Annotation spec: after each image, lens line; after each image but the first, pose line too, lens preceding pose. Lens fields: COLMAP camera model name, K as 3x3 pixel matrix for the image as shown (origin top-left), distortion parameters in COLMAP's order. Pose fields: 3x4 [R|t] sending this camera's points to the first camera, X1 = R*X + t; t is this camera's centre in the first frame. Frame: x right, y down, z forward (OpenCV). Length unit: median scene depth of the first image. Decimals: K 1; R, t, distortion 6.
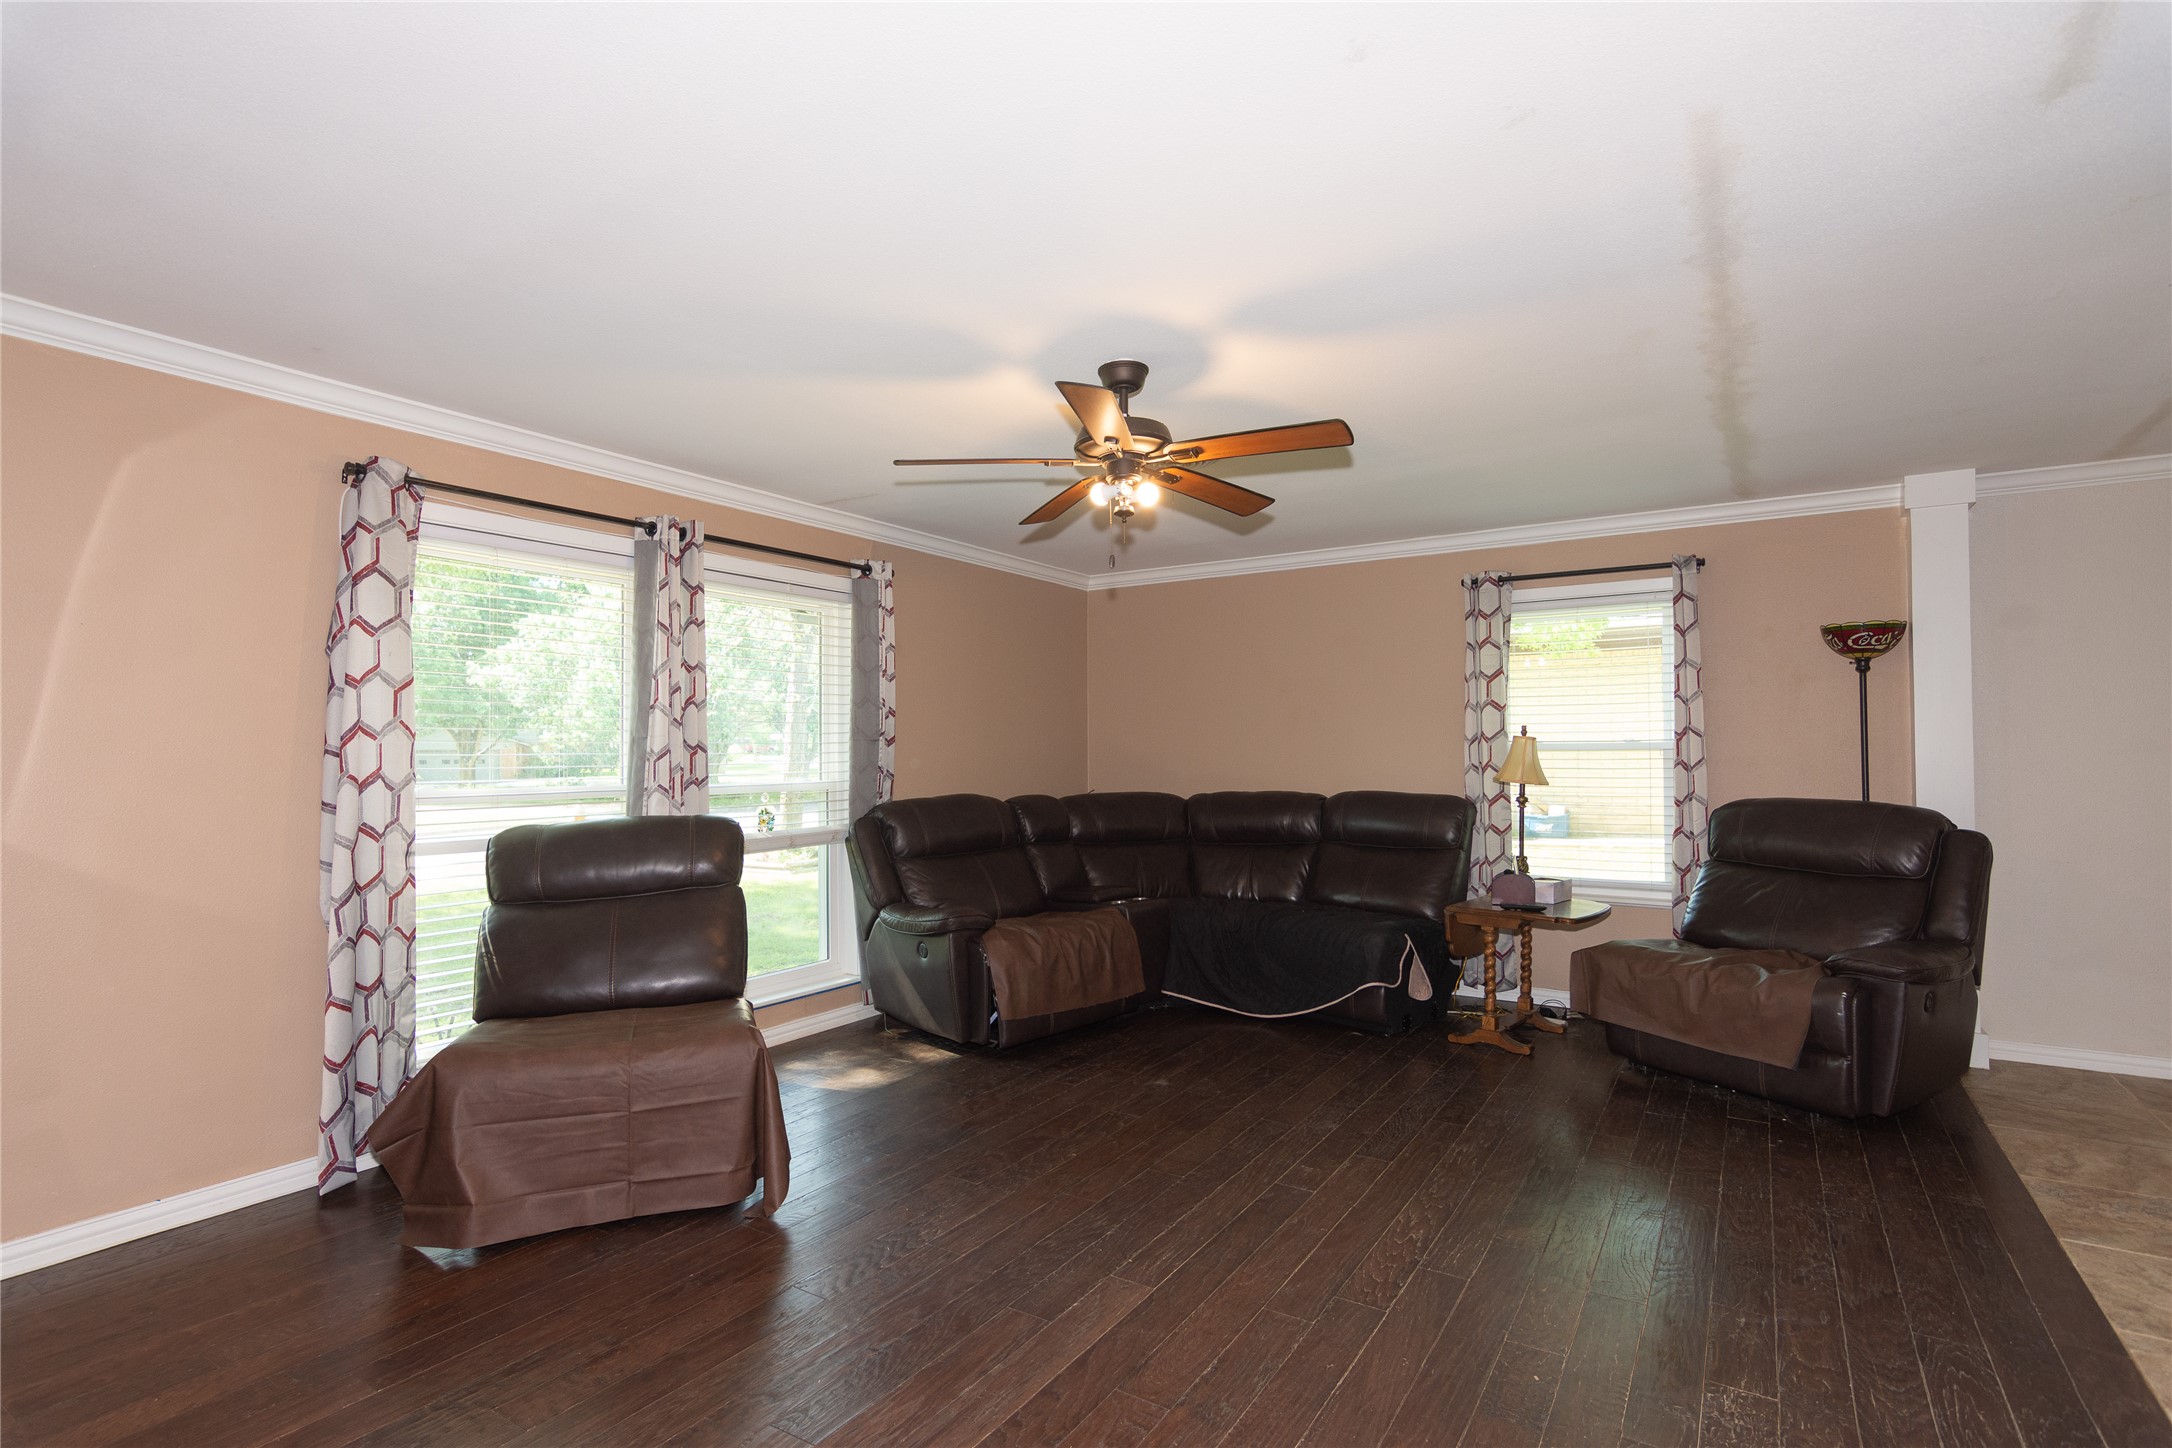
lens RADIAL K [[1075.6, 0, 1086.7], [0, 1075.6, 740.8], [0, 0, 1]] dist [-0.000908, 0.000893]
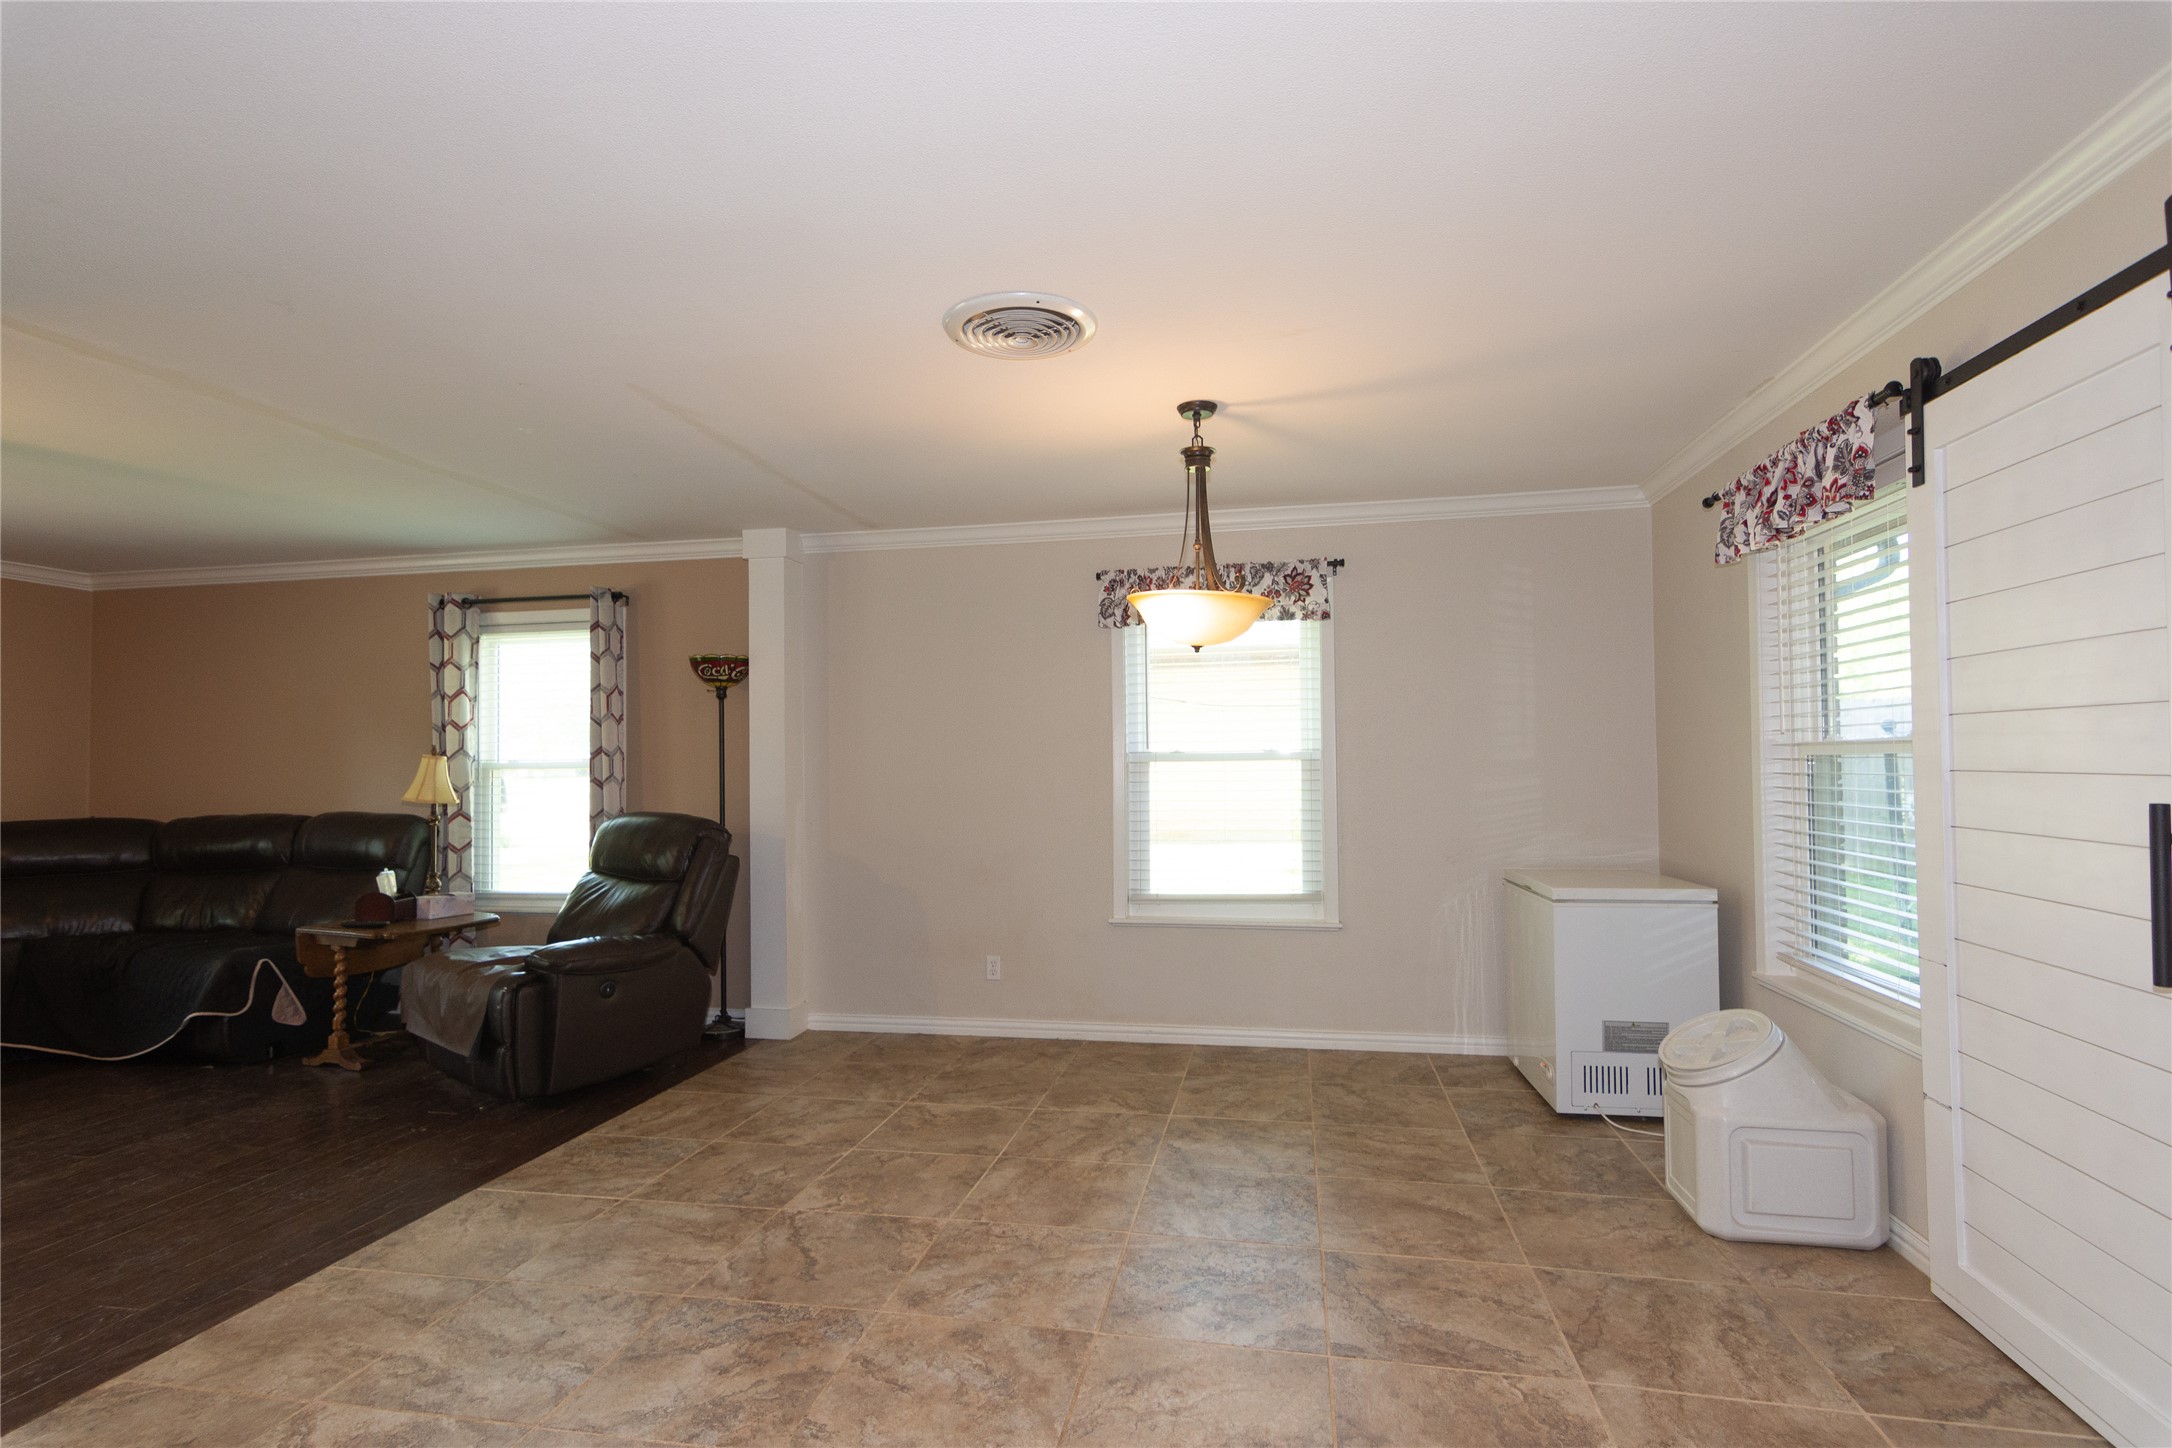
lens RADIAL K [[1075.6, 0, 1086.7], [0, 1075.6, 740.8], [0, 0, 1]] dist [-0.000908, 0.000893]
pose [[0.922861, 0.003705, 0.385115, 0.615313], [0.000964, 0.999928, -0.011930, -0.005568], [-0.385131, 0.011381, 0.922792, -0.195499]]
